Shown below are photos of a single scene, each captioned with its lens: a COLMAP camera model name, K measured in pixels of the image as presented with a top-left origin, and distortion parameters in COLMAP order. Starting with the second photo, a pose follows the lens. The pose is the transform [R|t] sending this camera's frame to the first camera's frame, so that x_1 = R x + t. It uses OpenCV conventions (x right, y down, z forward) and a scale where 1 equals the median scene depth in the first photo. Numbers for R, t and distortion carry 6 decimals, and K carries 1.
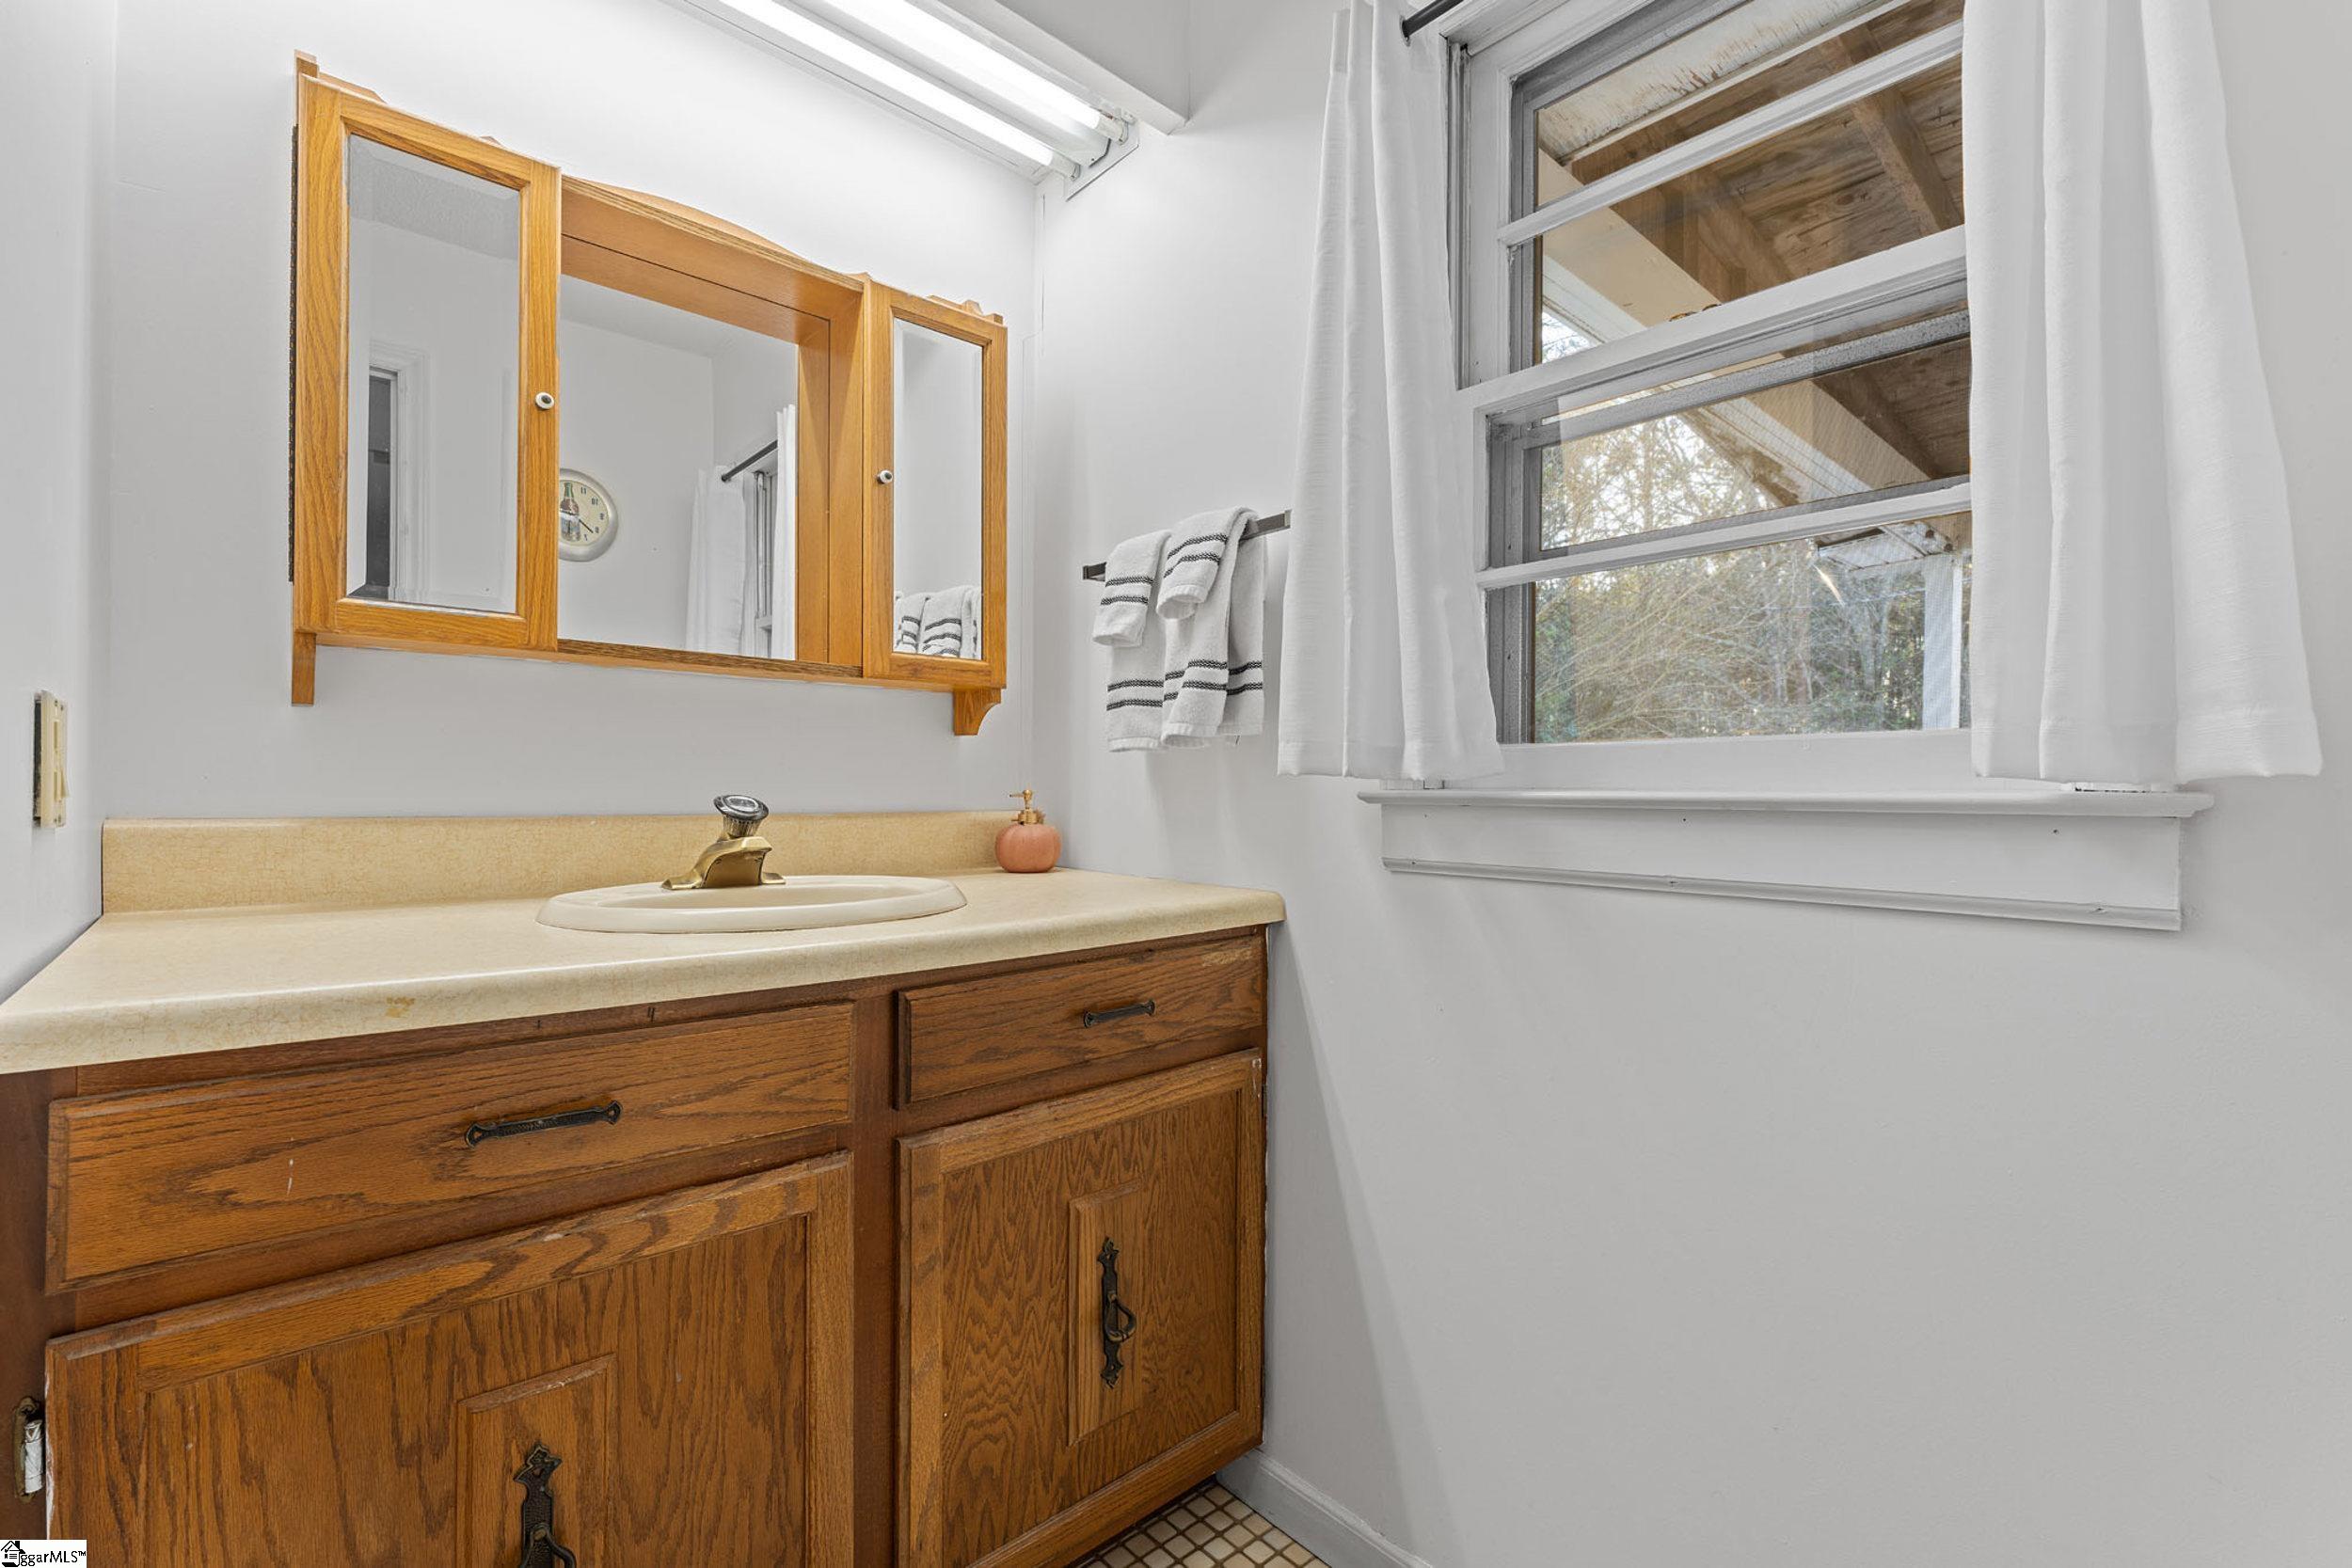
lens RADIAL K [[1023.2, 0, 1169.3], [0, 1023.2, 794.9], [0, 0, 1]] dist [0.000015, -0.001422]
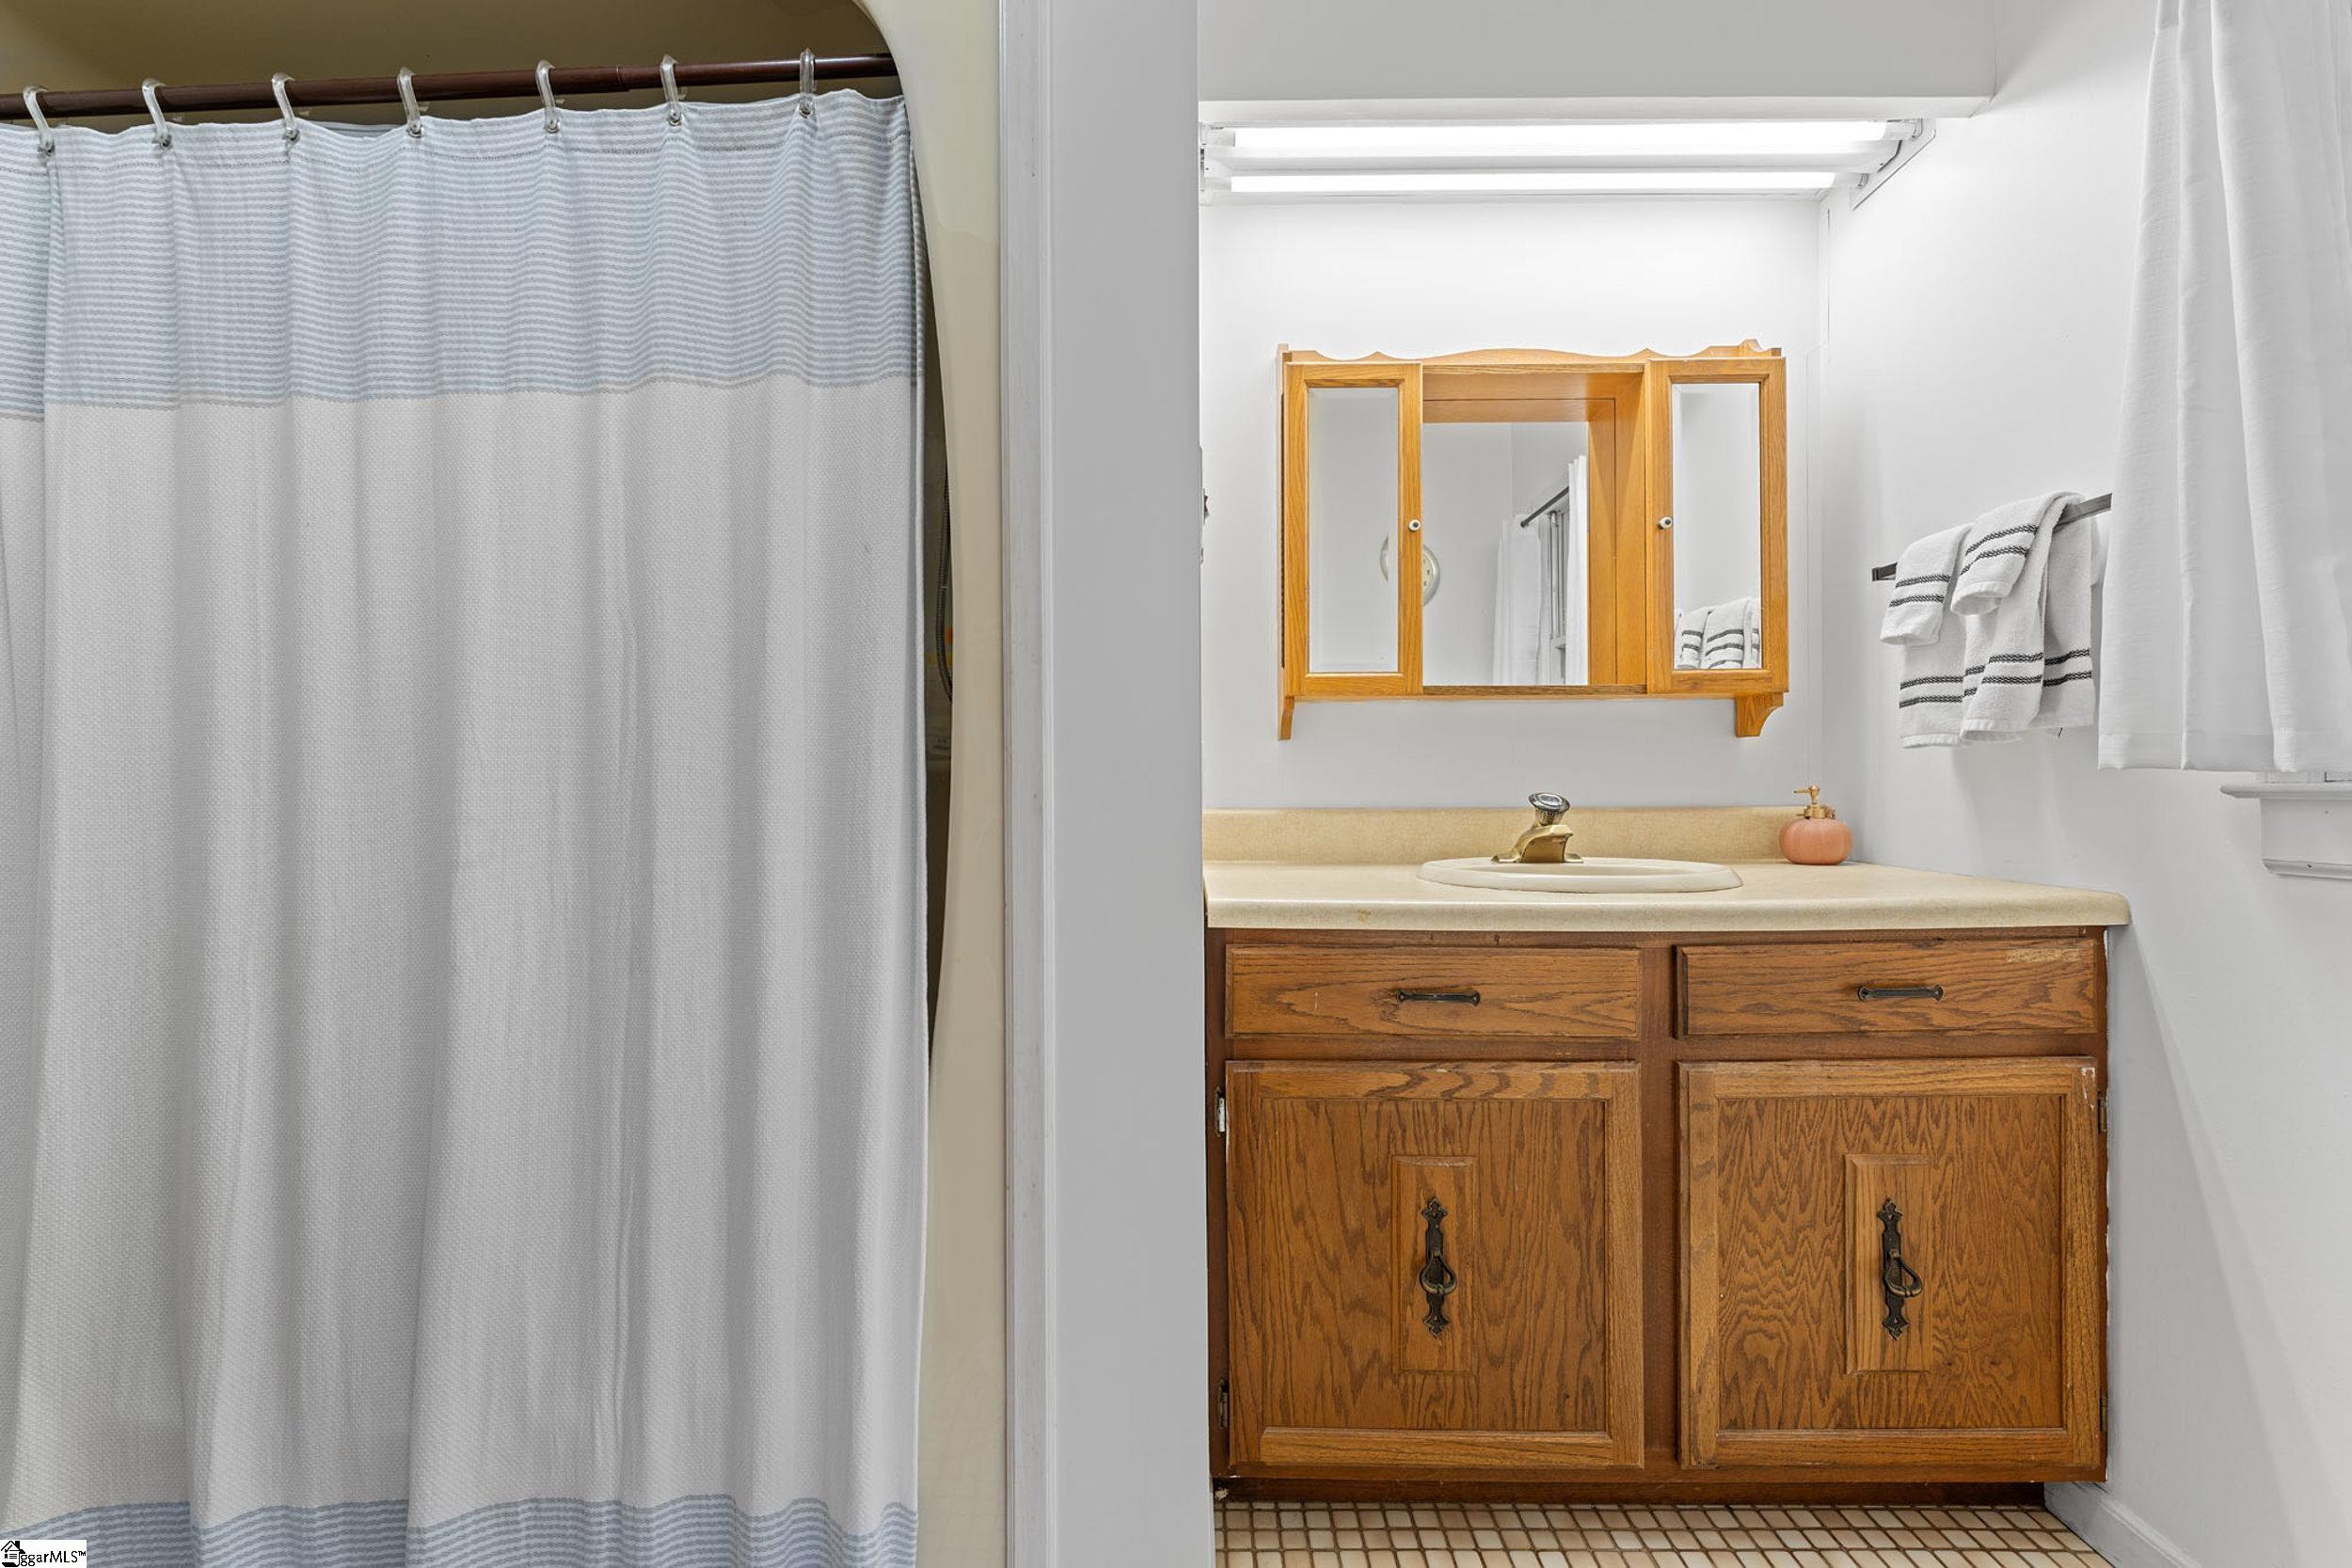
lens RADIAL K [[1023.2, 0, 1161.8], [0, 1023.2, 786.5], [0, 0, 1]] dist [0.000015, -0.001422]
pose [[0.738320, -0.010064, -0.674376, 0.105509], [0.006427, 0.999948, -0.007886, -0.000845], [0.674420, 0.001488, 0.738346, -0.319823]]
